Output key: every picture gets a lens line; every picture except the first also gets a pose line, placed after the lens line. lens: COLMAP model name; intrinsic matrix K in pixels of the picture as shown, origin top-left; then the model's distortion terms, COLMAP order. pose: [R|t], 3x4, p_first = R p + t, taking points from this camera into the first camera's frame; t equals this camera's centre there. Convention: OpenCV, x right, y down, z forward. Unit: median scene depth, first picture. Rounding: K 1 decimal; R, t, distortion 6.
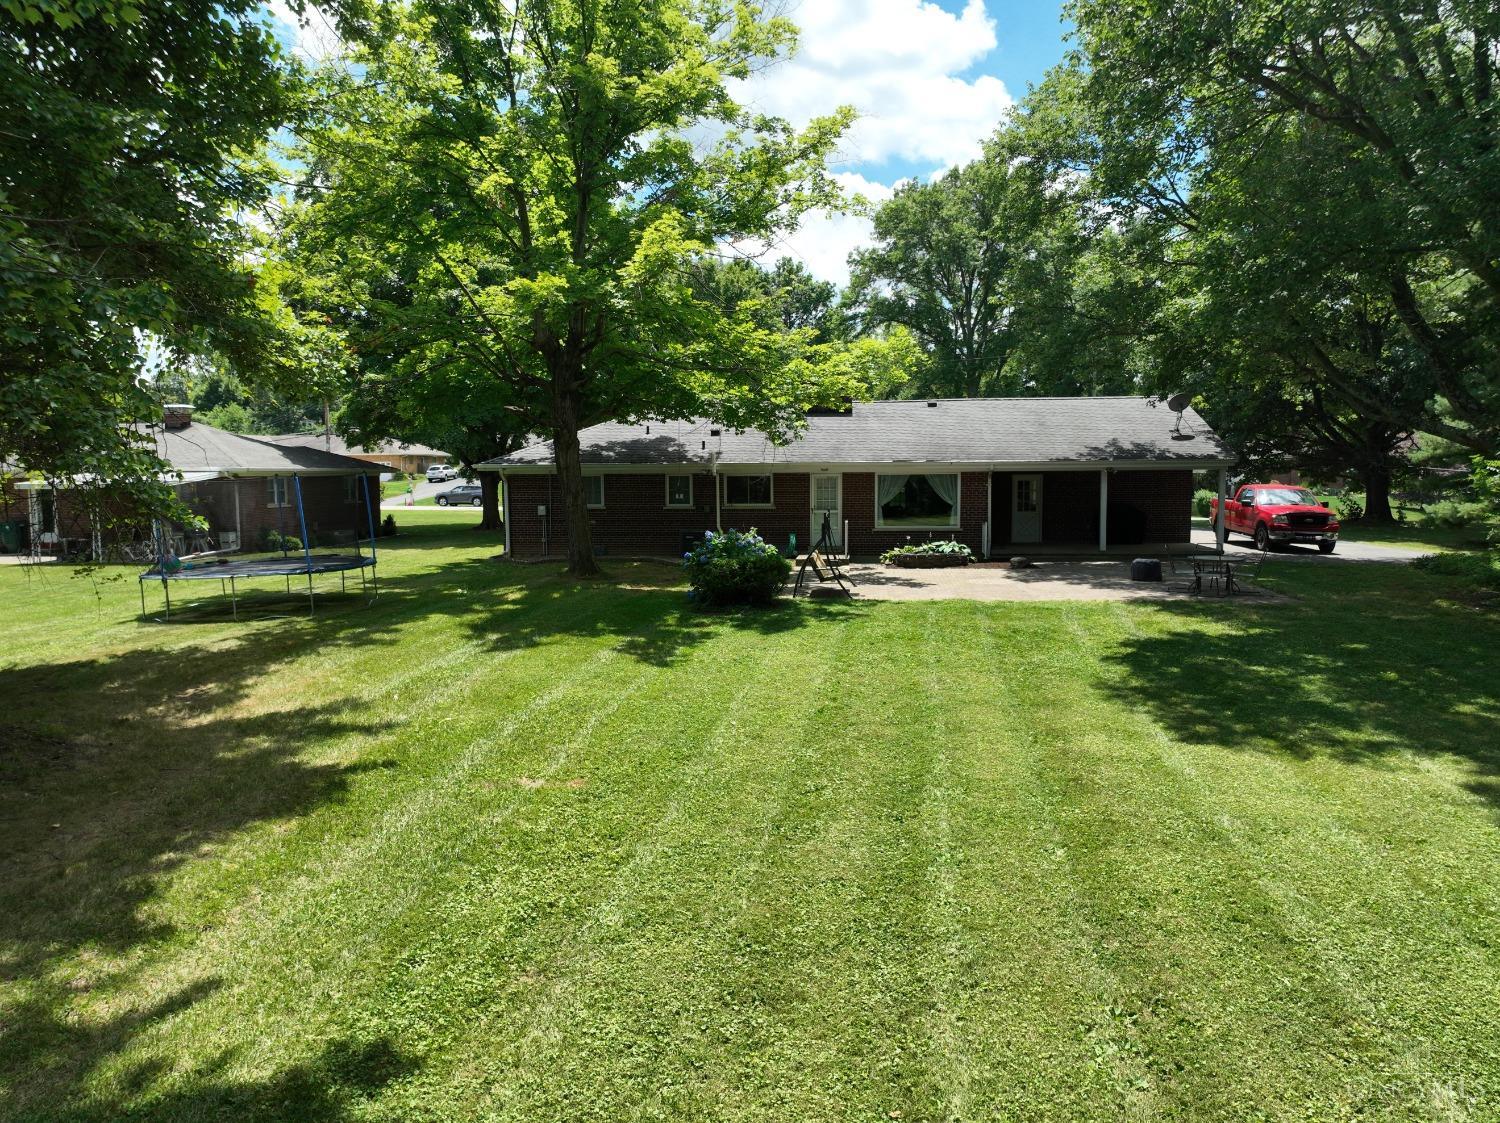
lens RADIAL K [[1048.3, 0, 754.7], [0, 1048.3, 529.0], [0, 0, 1]] dist [0.007331, 0.001747]
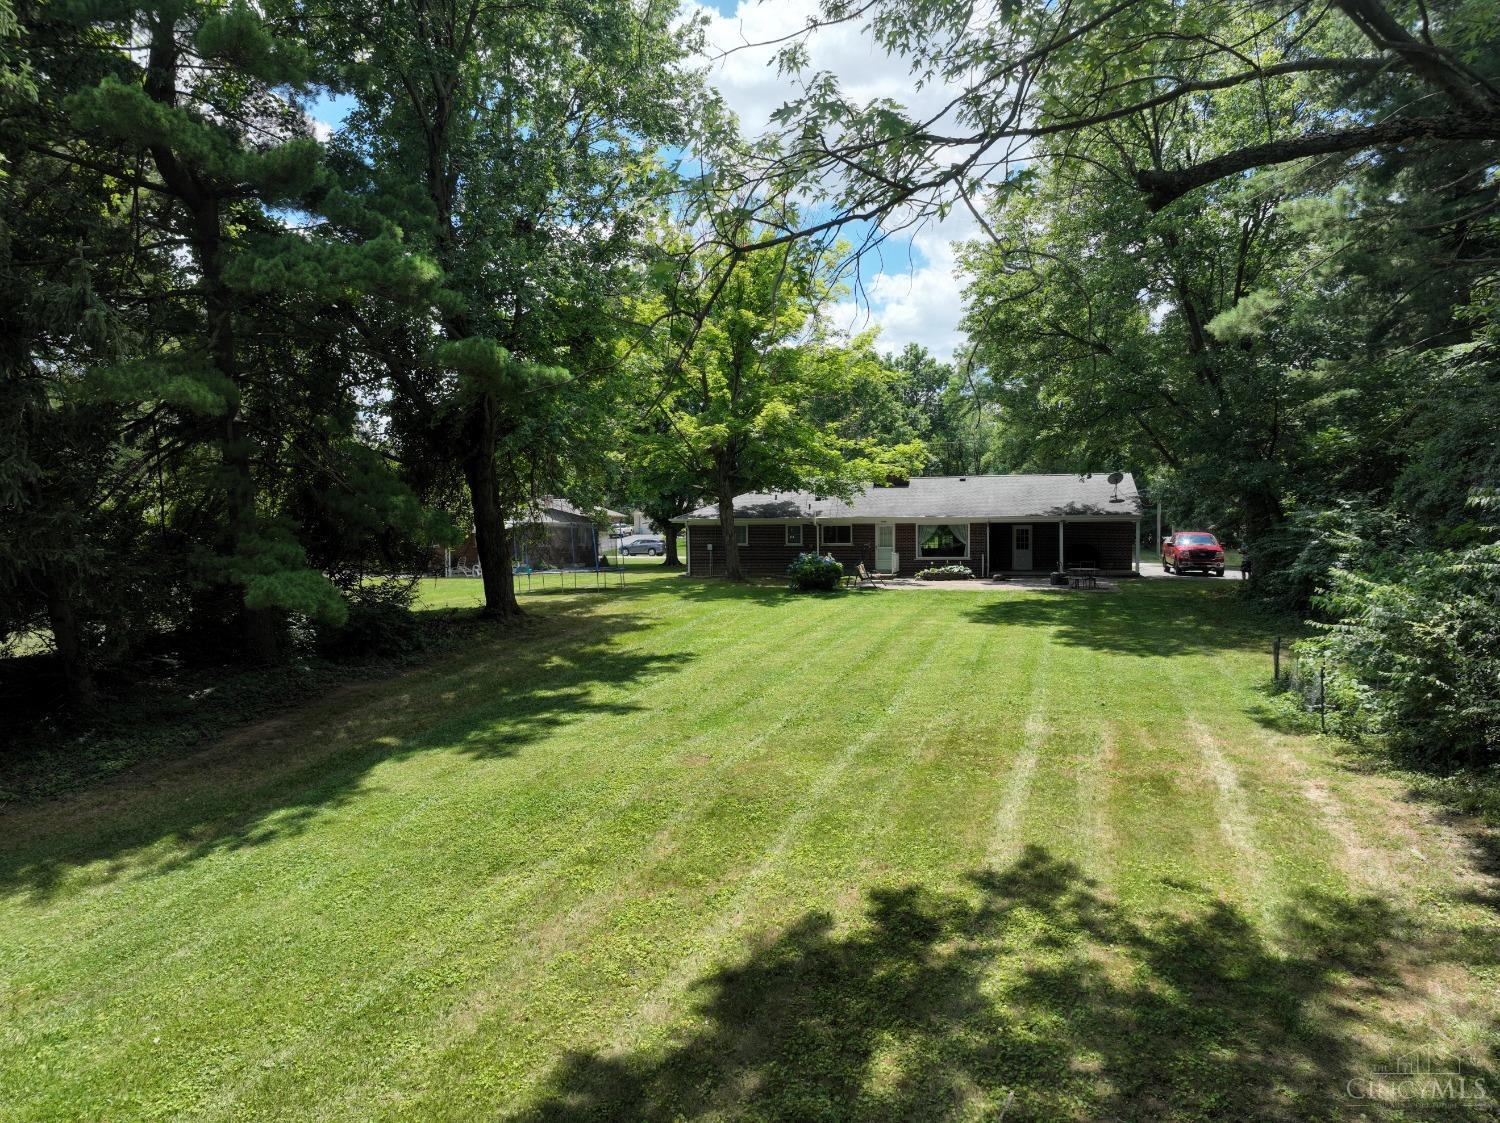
lens RADIAL K [[1048.3, 0, 754.7], [0, 1048.3, 529.0], [0, 0, 1]] dist [0.007331, 0.001747]
pose [[0.989729, -0.000495, -0.142958, 0.102306], [-0.008109, 0.998190, -0.059598, 0.052862], [0.142729, 0.060145, 0.987933, -0.625912]]
